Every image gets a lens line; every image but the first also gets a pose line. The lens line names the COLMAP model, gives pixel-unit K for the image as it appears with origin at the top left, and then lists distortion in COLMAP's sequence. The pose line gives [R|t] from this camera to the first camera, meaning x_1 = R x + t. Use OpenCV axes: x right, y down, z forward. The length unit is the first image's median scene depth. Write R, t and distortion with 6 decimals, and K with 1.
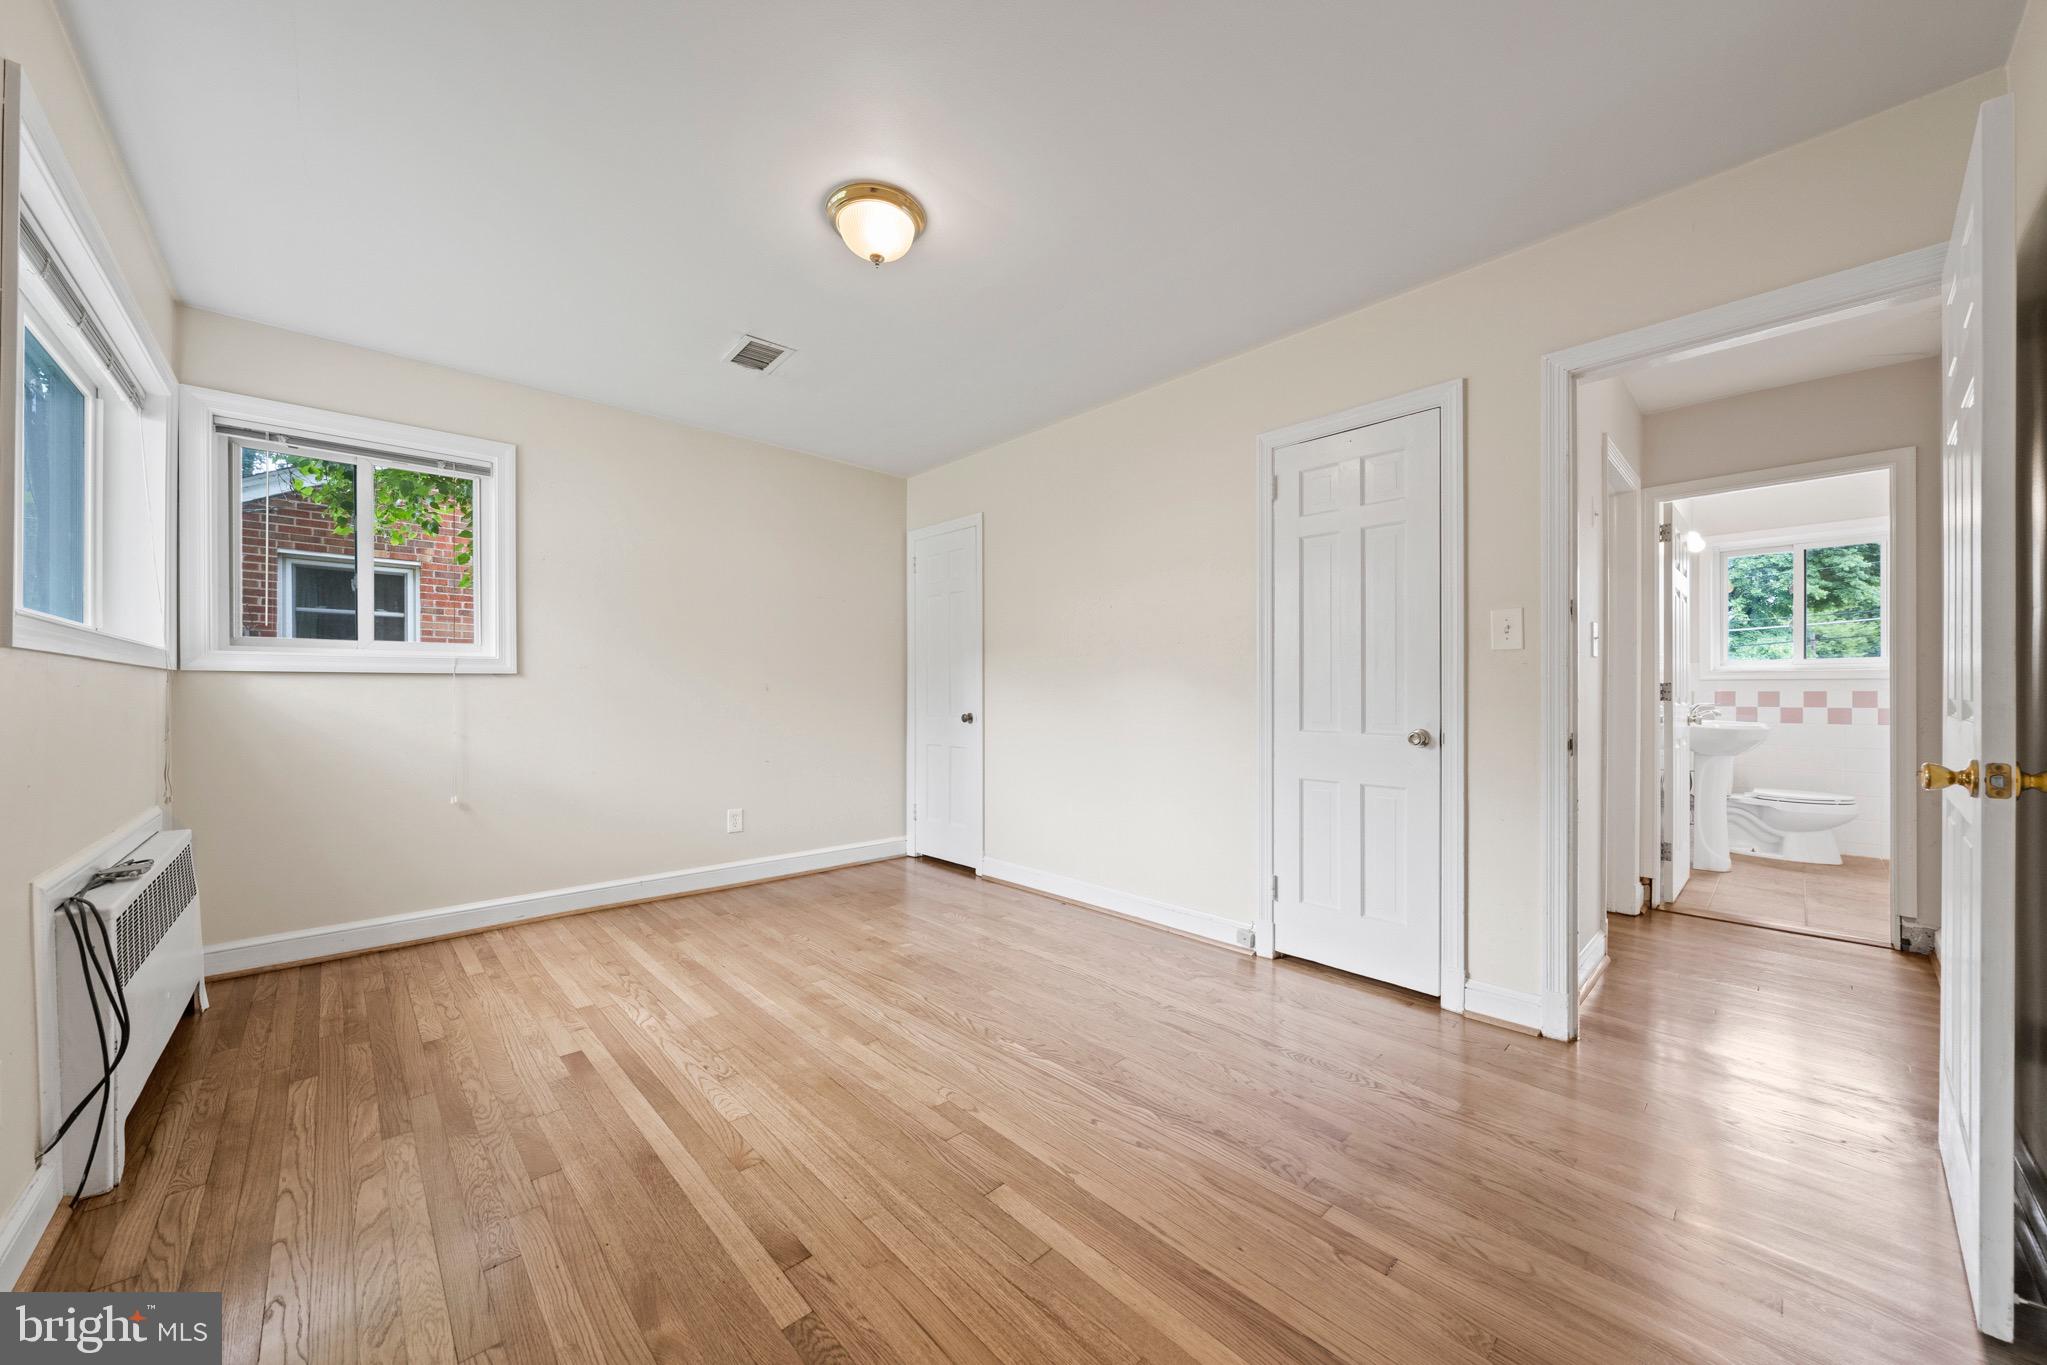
lens RADIAL K [[745.7, 0, 1030.6], [0, 745.7, 691.7], [0, 0, 1]] dist [-0.000930, -0.000014]
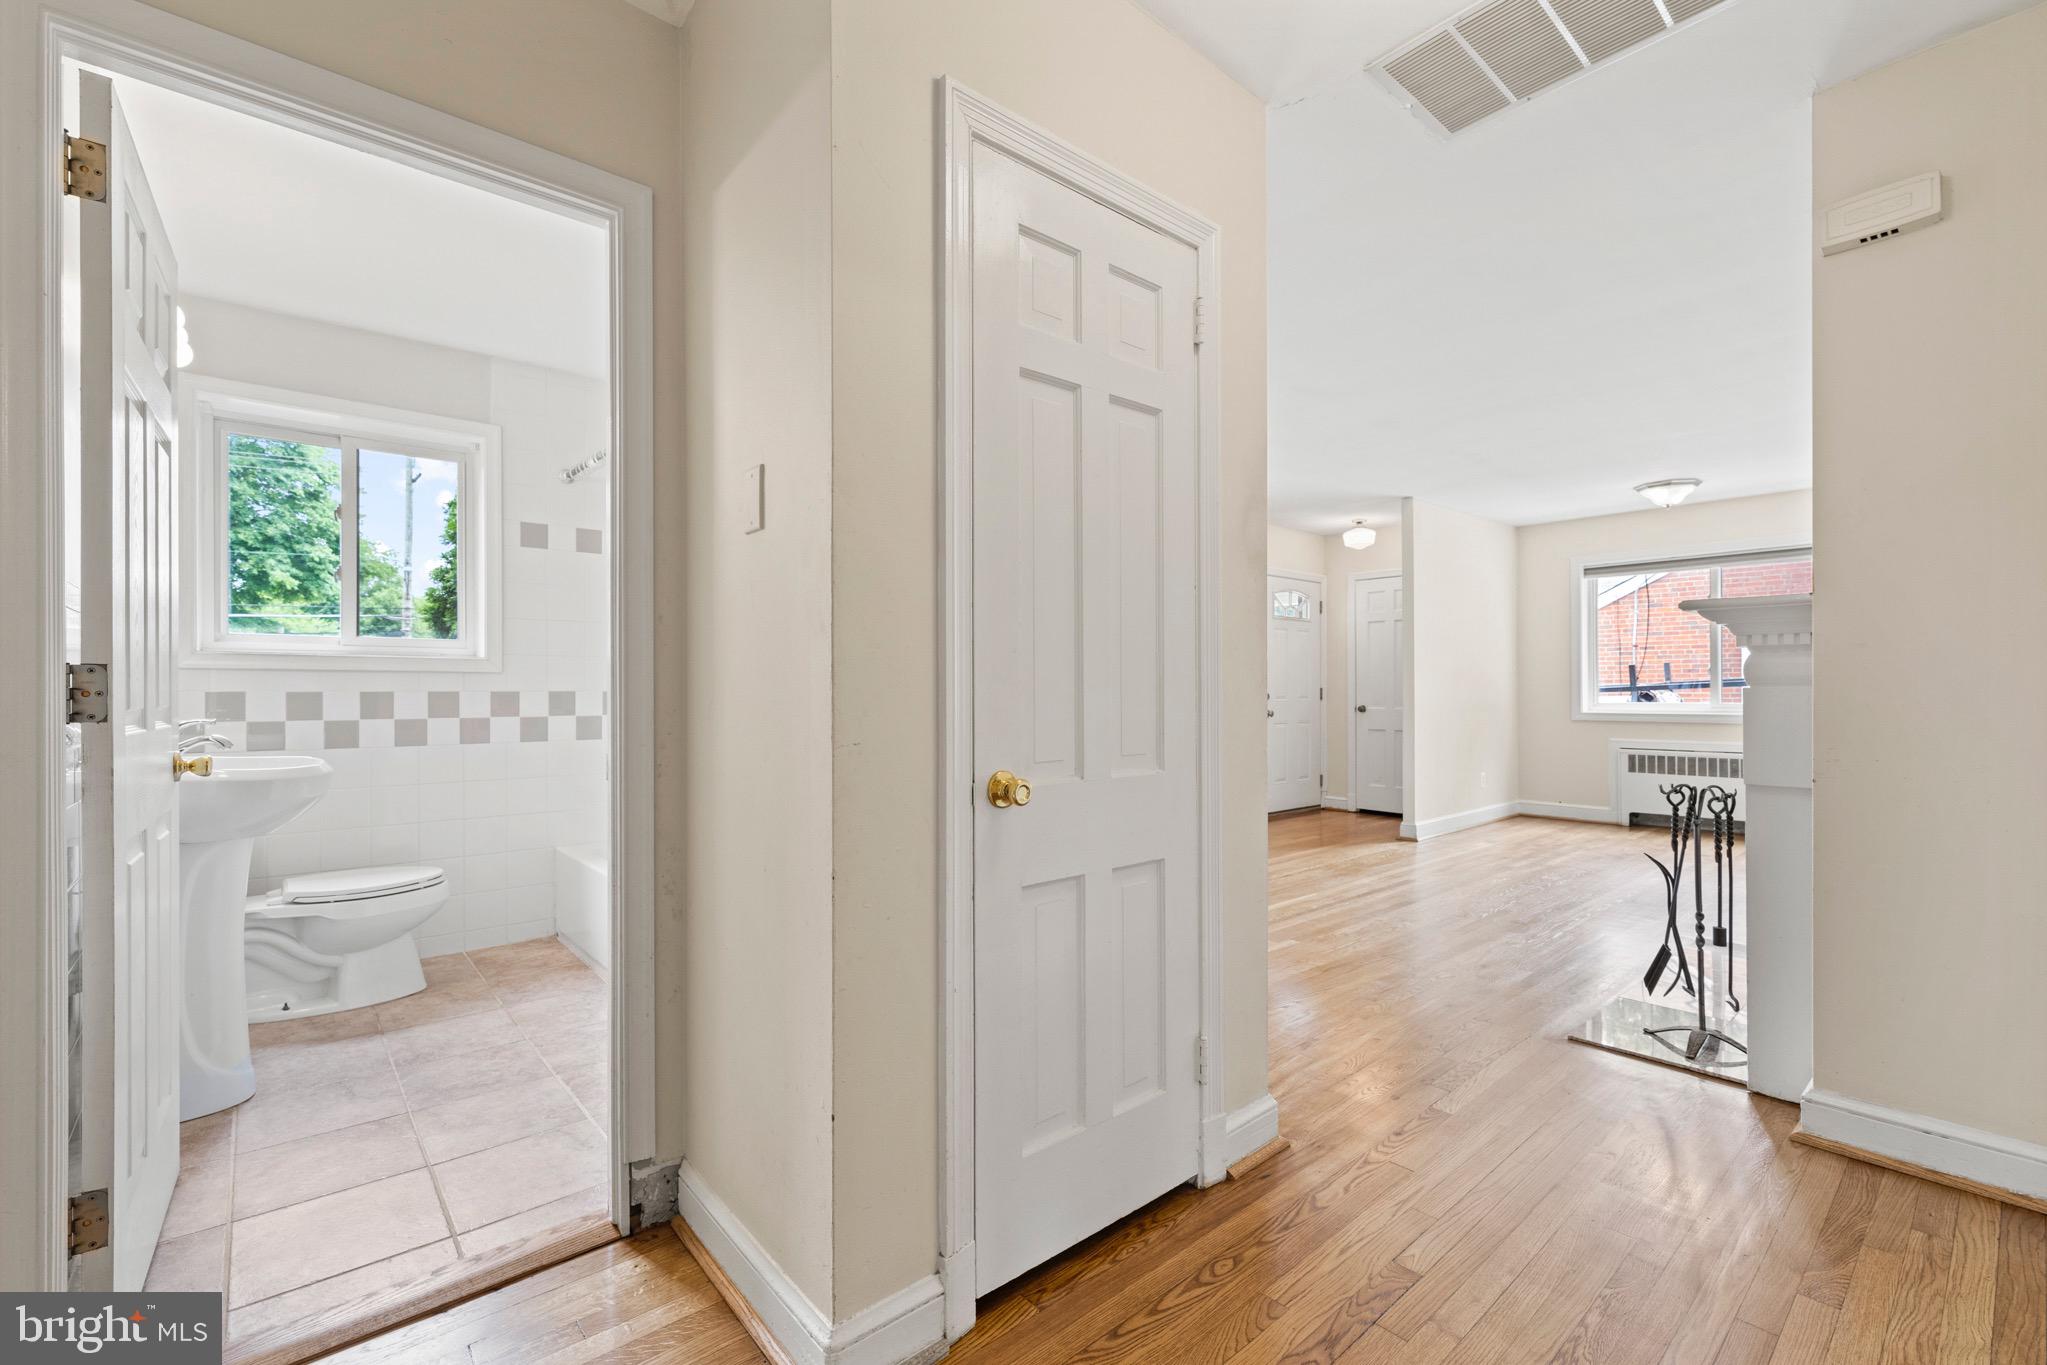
lens RADIAL K [[864.2, 0, 990.9], [0, 864.2, 689.2], [0, 0, 1]] dist [0.001303, 0.000097]
pose [[0.066333, 0.001826, 0.997796, 0.410585], [0.002478, 0.999995, -0.001995, 0.000044], [-0.997794, 0.002605, 0.066328, 0.476817]]
